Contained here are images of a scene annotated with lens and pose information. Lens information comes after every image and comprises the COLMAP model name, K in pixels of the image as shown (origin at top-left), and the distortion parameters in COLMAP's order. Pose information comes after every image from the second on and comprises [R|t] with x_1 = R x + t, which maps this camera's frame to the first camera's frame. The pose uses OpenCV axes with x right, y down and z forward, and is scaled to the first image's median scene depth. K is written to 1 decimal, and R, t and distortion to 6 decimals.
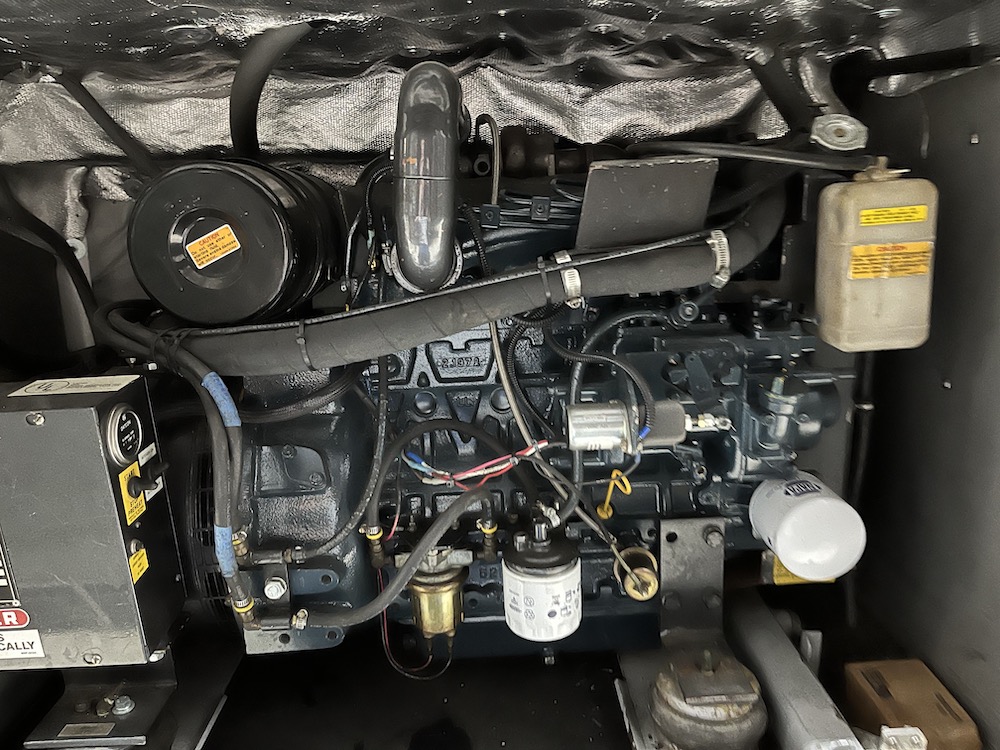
lens RADIAL K [[740.7, 0, 501.1], [0, 740.7, 371.1], [0, 0, 1]] dist [0.044949, -0.083952]
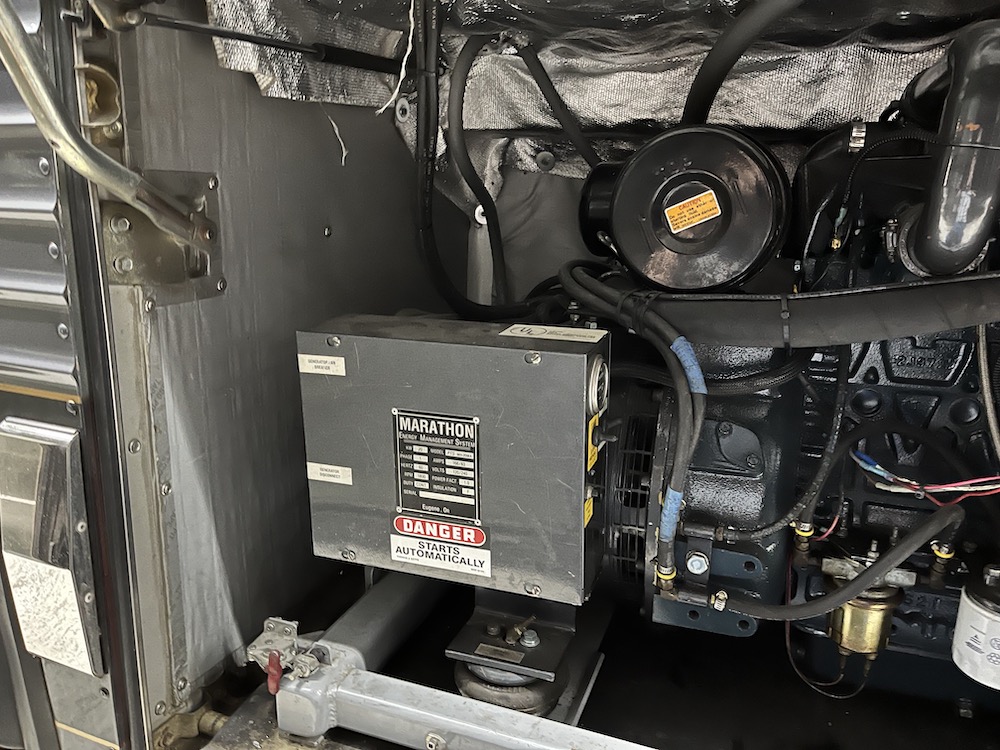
lens RADIAL K [[740.7, 0, 508.2], [0, 740.7, 368.8], [0, 0, 1]] dist [0.044949, -0.083952]
pose [[0.927446, 0.140444, -0.346582, -0.227776], [-0.138425, 0.989897, 0.030707, 0.041548], [0.347393, 0.019497, 0.937517, -0.013780]]
